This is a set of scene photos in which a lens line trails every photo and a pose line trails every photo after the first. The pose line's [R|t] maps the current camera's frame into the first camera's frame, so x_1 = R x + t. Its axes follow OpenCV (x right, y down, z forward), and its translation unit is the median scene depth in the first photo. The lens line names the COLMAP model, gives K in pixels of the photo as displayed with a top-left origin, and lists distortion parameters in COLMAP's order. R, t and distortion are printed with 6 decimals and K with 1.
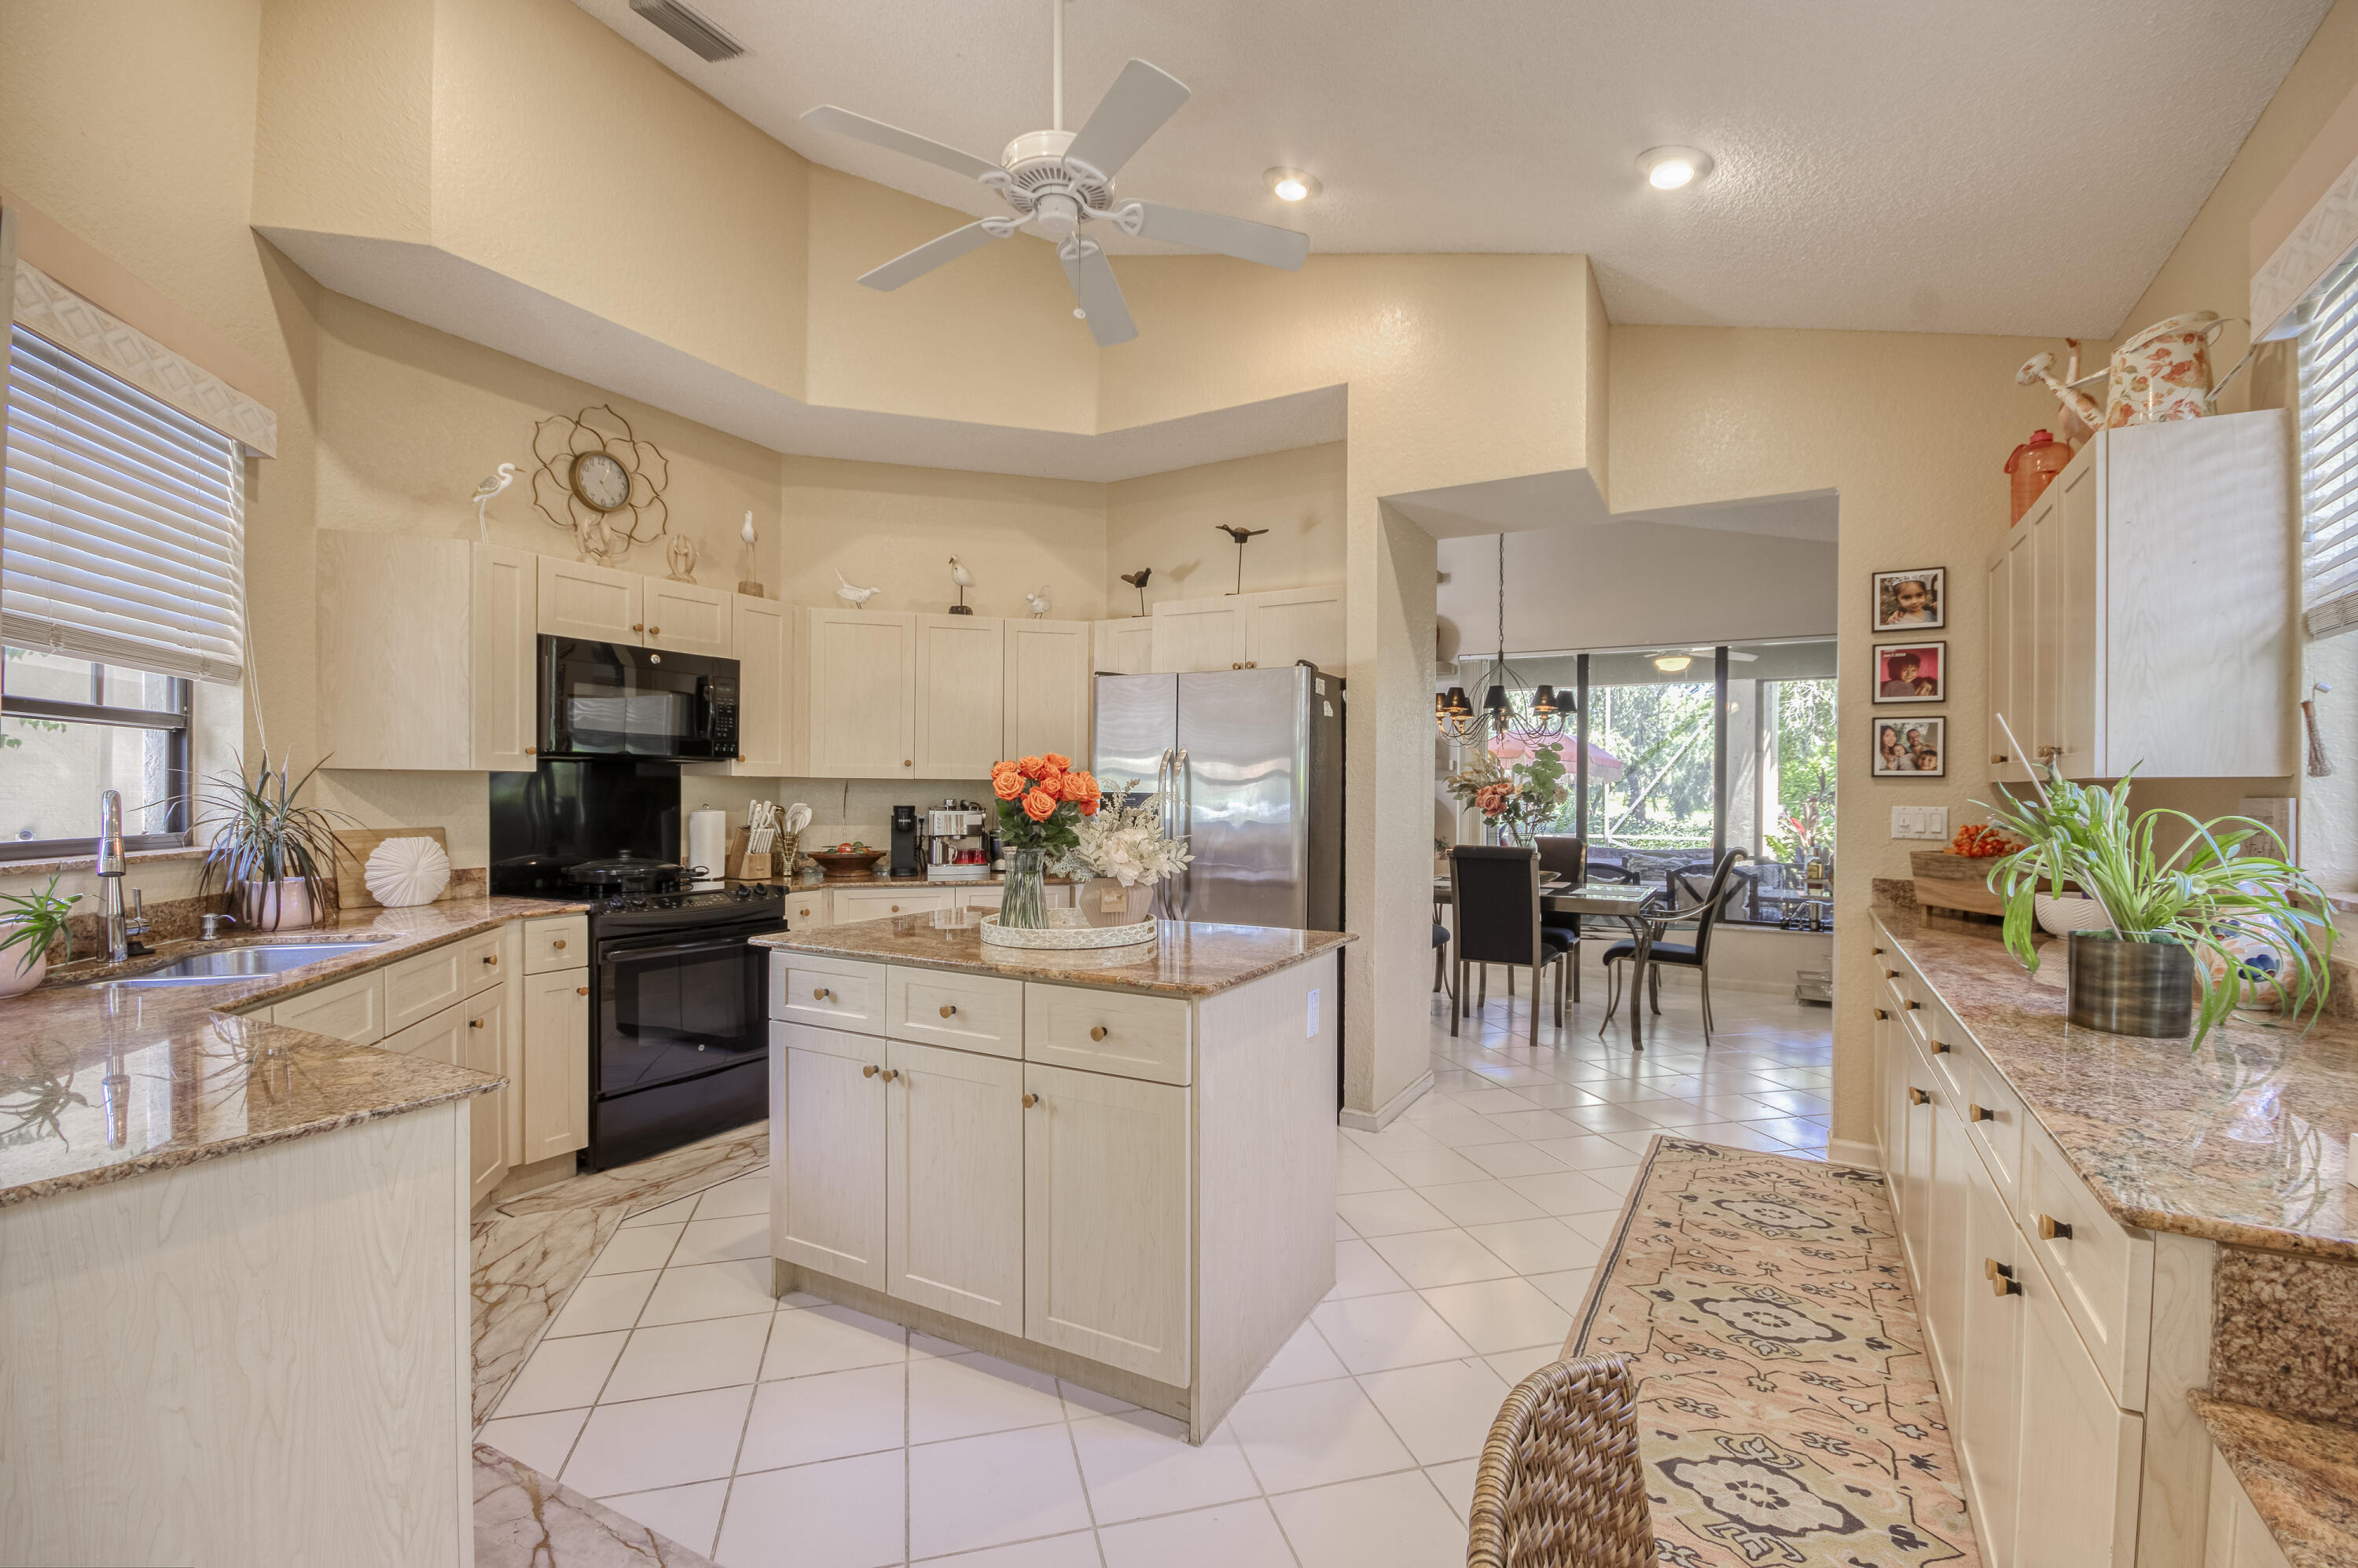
lens RADIAL K [[1047.3, 0, 1184.8], [0, 1047.3, 796.0], [0, 0, 1]] dist [-0.019967, -0.000961]
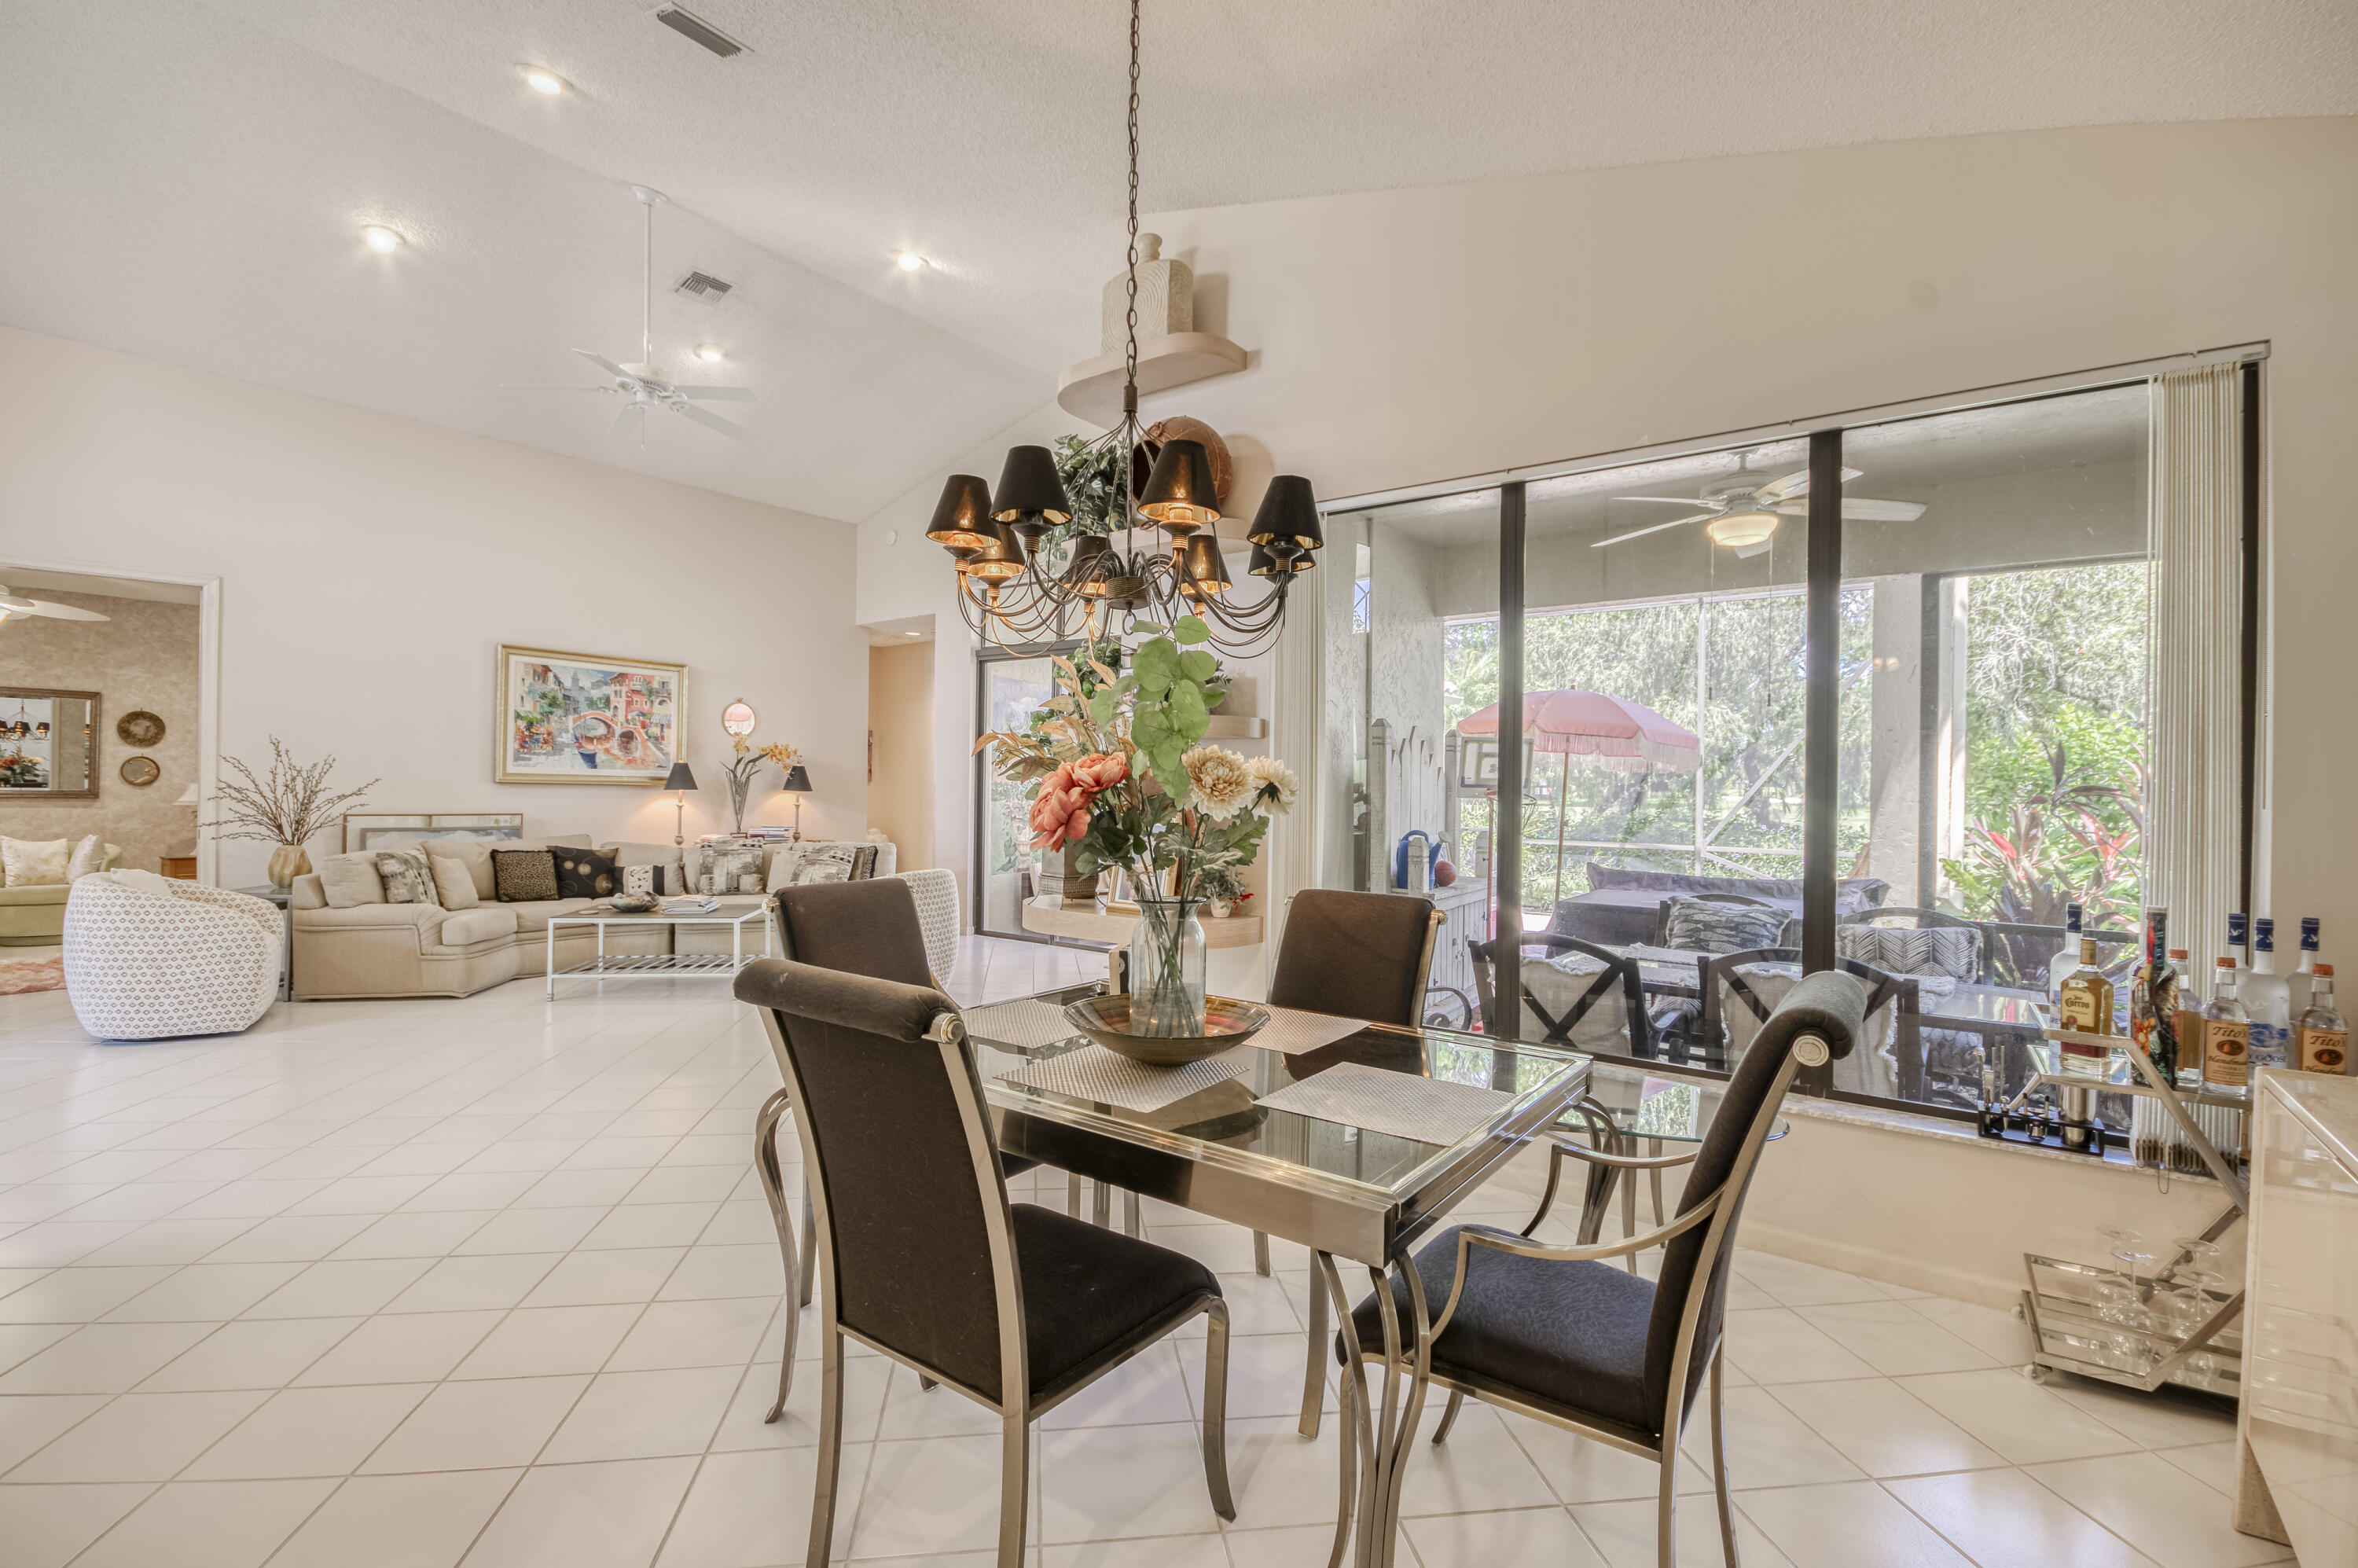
lens RADIAL K [[1047.3, 0, 1179.1], [0, 1047.3, 773.3], [0, 0, 1]] dist [-0.019967, -0.000961]
pose [[0.991608, 0.004690, -0.129197, 0.238662], [-0.006518, 0.999885, -0.013730, -0.000764], [0.129118, 0.014456, 0.991524, 0.423034]]
